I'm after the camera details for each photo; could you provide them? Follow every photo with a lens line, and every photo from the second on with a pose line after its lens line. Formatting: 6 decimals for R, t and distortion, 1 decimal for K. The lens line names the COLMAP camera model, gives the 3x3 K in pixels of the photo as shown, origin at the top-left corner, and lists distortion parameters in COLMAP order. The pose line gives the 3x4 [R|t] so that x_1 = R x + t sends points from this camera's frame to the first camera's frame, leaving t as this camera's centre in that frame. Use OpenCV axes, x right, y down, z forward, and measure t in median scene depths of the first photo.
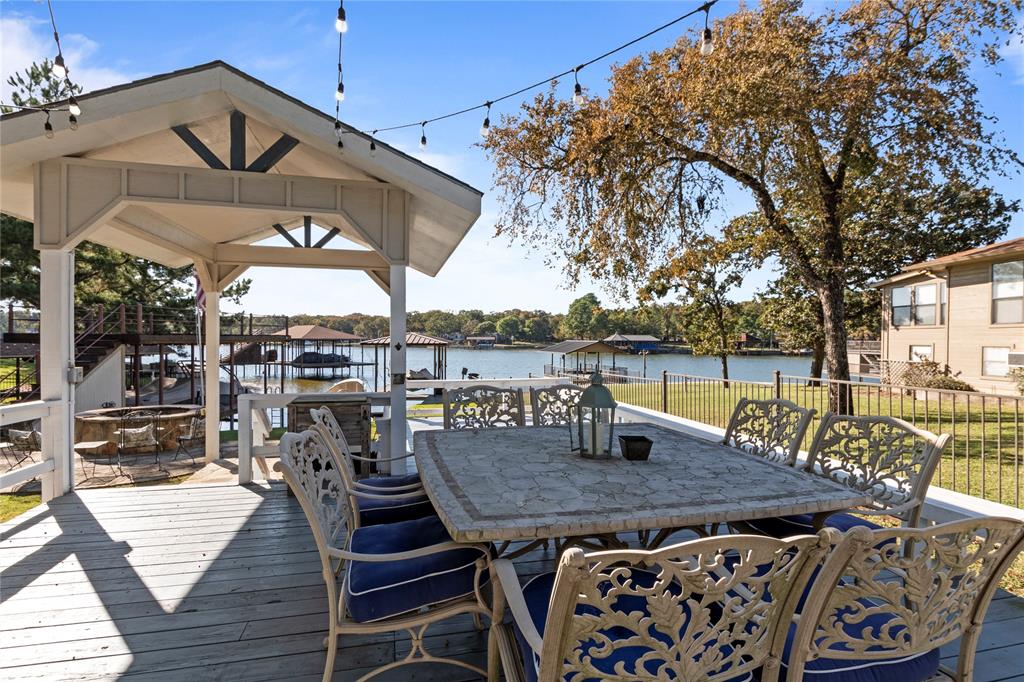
lens RADIAL K [[495.9, 0, 511.8], [0, 495.9, 347.1], [0, 0, 1]] dist [0.003144, 0.000441]
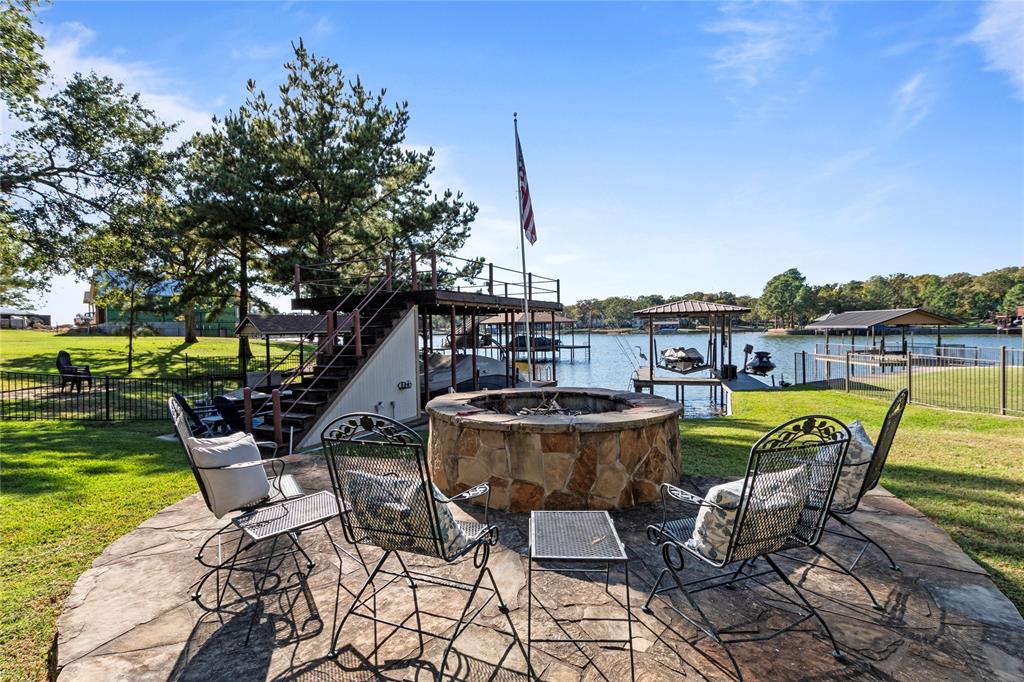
lens RADIAL K [[473.1, 0, 512.1], [0, 473.1, 335.8], [0, 0, 1]] dist [-0.005351, -0.000975]
pose [[0.937347, -0.019905, -0.347829, -0.210527], [0.020871, 0.999782, -0.000969, 0.024039], [0.347772, -0.006352, 0.937558, 0.199880]]
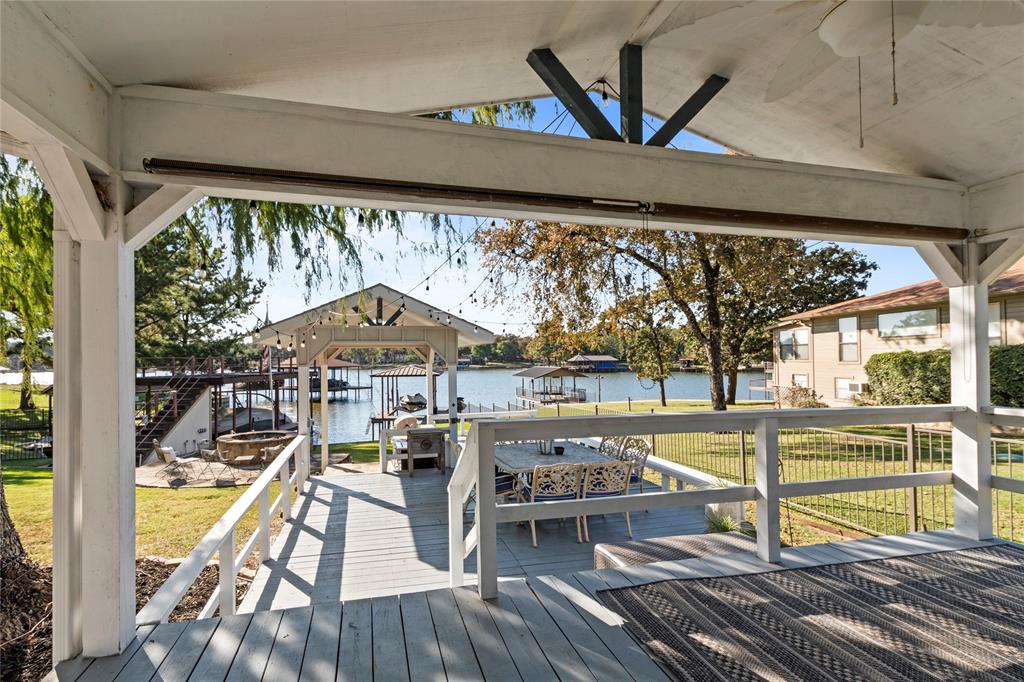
lens RADIAL K [[451.4, 0, 487.1], [0, 451.4, 352.7], [0, 0, 1]] dist [0.007963, -0.000914]
pose [[0.999853, -0.016223, 0.005583, -0.014572], [0.016387, 0.999392, -0.030761, -0.023881], [-0.005081, 0.030848, 0.999511, -0.133724]]
